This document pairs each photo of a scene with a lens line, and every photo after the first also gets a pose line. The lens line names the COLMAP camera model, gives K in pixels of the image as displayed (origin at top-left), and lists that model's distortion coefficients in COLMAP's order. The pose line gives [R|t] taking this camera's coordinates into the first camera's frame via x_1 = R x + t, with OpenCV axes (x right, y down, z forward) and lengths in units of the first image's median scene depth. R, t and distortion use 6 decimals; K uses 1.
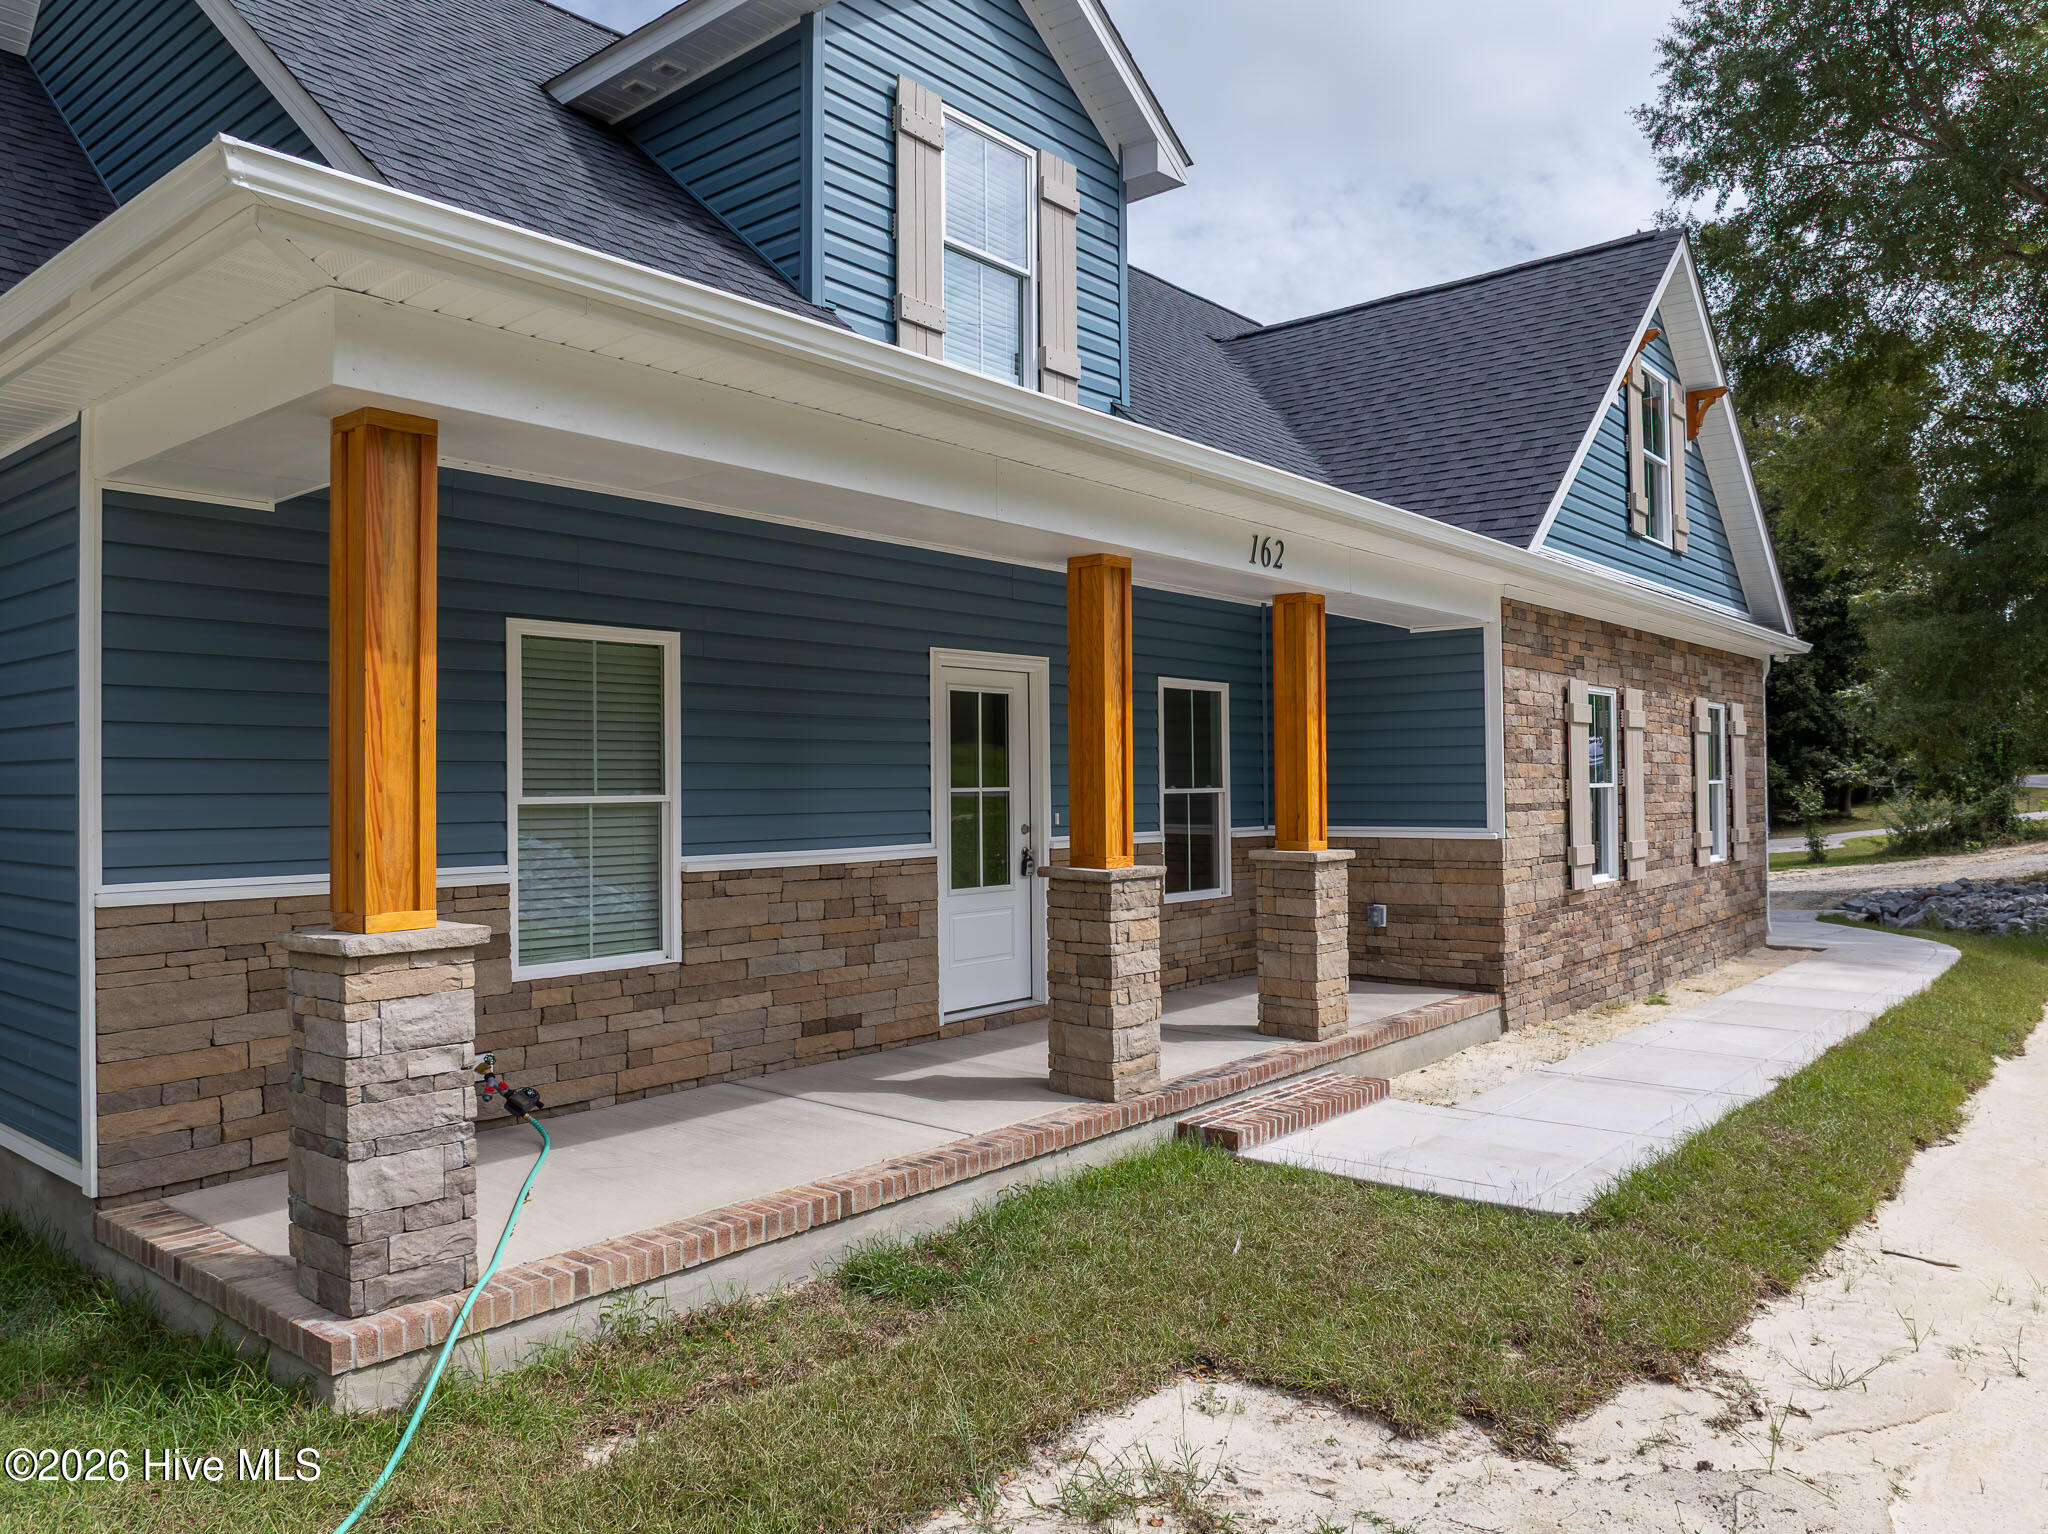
lens RADIAL K [[1458.1, 0, 1032.8], [0, 1458.1, 754.4], [0, 0, 1]] dist [-0.033076, -0.006536]
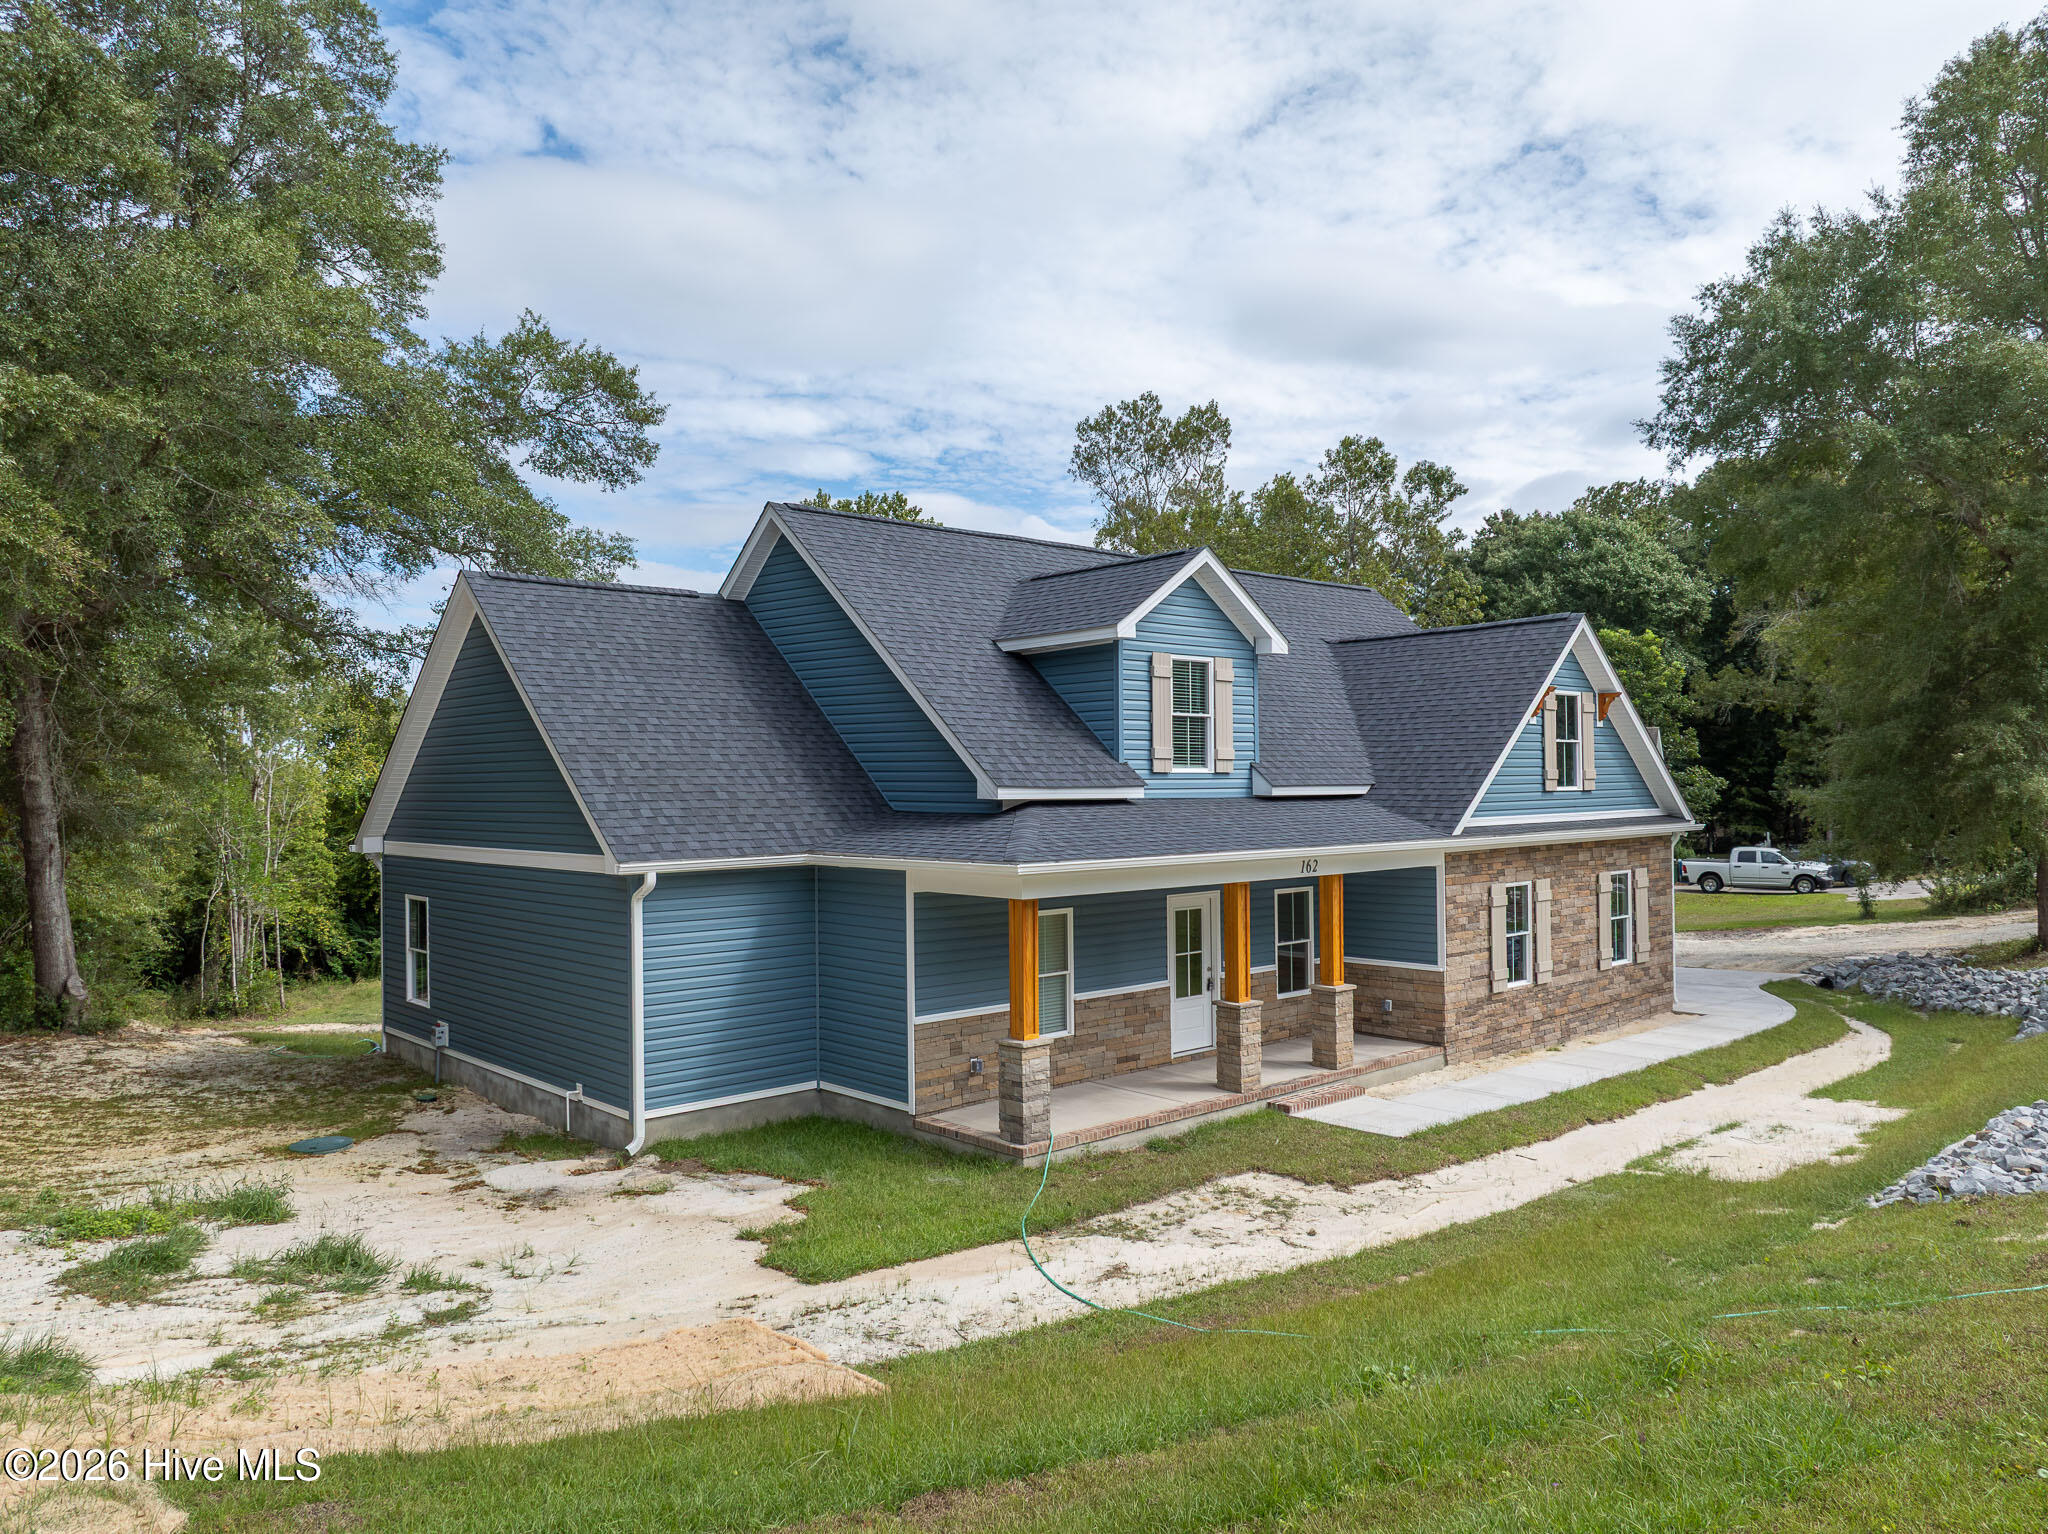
lens RADIAL K [[1458.1, 0, 1032.8], [0, 1458.1, 754.4], [0, 0, 1]] dist [-0.033076, -0.006536]
pose [[0.990920, -0.001961, -0.134440, 0.031218], [0.002498, 0.999990, 0.003823, -0.321872], [0.134431, -0.004125, 0.990914, -1.384696]]
